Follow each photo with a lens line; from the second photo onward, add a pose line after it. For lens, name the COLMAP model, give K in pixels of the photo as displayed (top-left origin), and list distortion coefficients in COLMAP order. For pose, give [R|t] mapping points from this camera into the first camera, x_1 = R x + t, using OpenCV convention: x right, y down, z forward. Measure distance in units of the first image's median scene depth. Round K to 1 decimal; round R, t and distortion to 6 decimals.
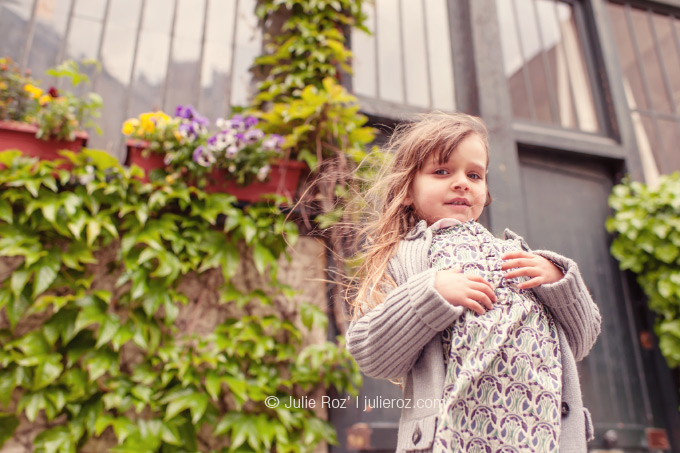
lens RADIAL K [[665.8, 0, 342.3], [0, 665.8, 230.2], [0, 0, 1]] dist [-0.006257, 0.000000]
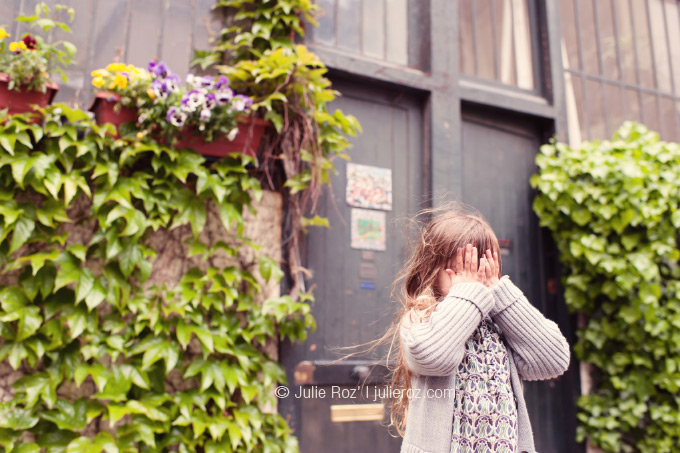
lens RADIAL K [[665.8, 0, 339.1], [0, 665.8, 226.1], [0, 0, 1]] dist [-0.006257, 0.000000]
pose [[0.988275, 0.054700, 0.142552, -0.091093], [-0.079057, 0.982050, 0.171254, -0.131882], [-0.130626, -0.180516, 0.974860, -0.056824]]
